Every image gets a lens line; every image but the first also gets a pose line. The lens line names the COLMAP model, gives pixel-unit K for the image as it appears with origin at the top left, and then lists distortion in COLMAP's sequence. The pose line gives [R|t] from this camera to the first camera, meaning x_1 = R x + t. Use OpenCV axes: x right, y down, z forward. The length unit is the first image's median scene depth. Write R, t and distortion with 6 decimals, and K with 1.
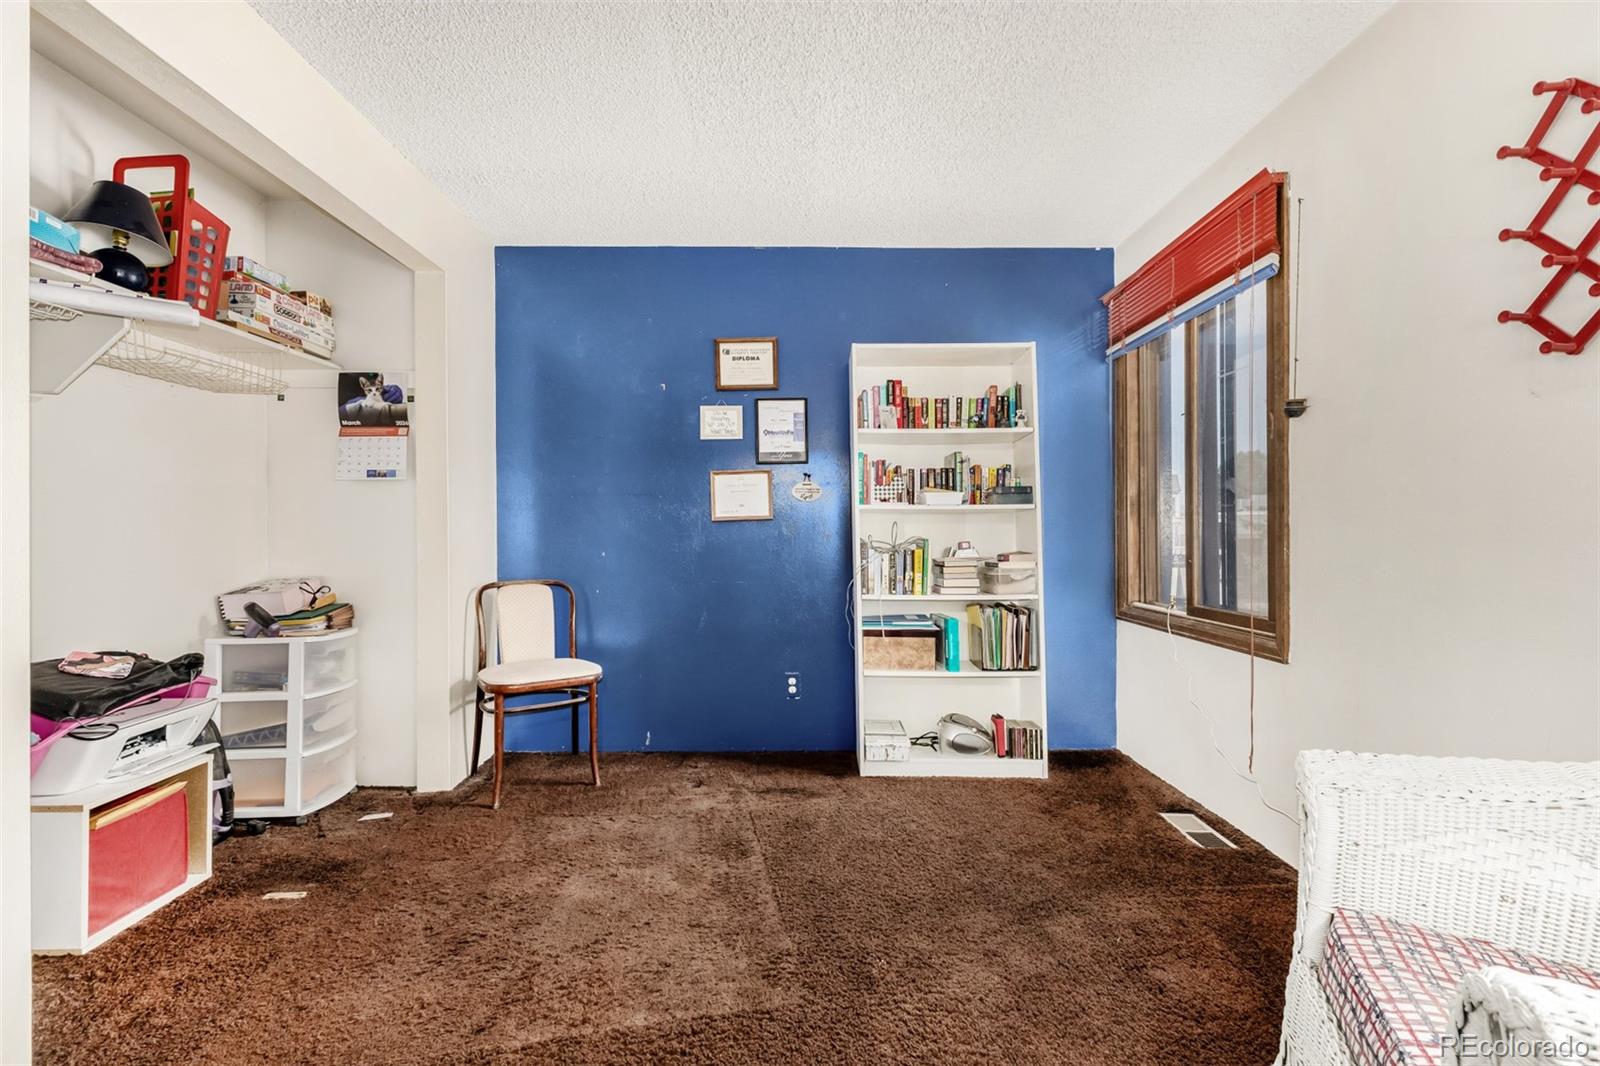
lens RADIAL K [[674.7, 0, 811.8], [0, 674.7, 528.2], [0, 0, 1]] dist [-0.000779, -0.000337]
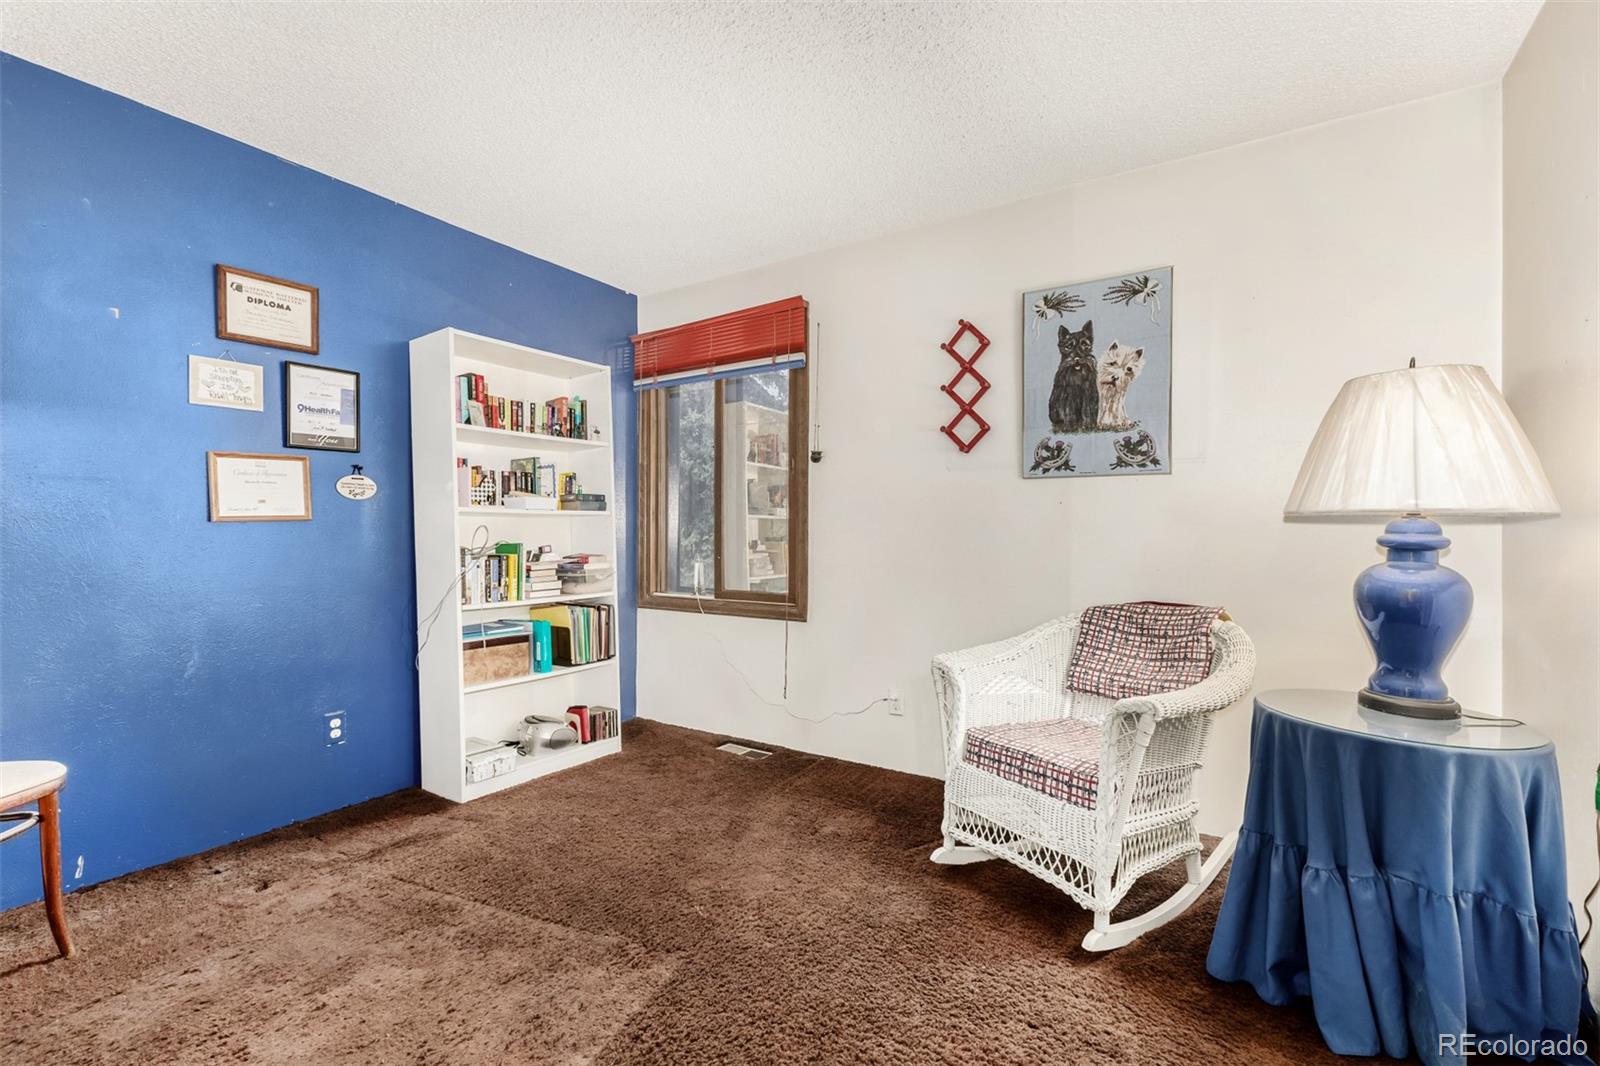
lens RADIAL K [[665.9, 0, 800.0], [0, 665.9, 533.0], [0, 0, 1]] dist [0.000213, 0.000154]
pose [[0.569273, -0.000387, 0.822149, -0.400400], [-0.005320, 0.999977, 0.004155, -0.005585], [-0.822132, -0.006740, 0.569258, 0.107867]]
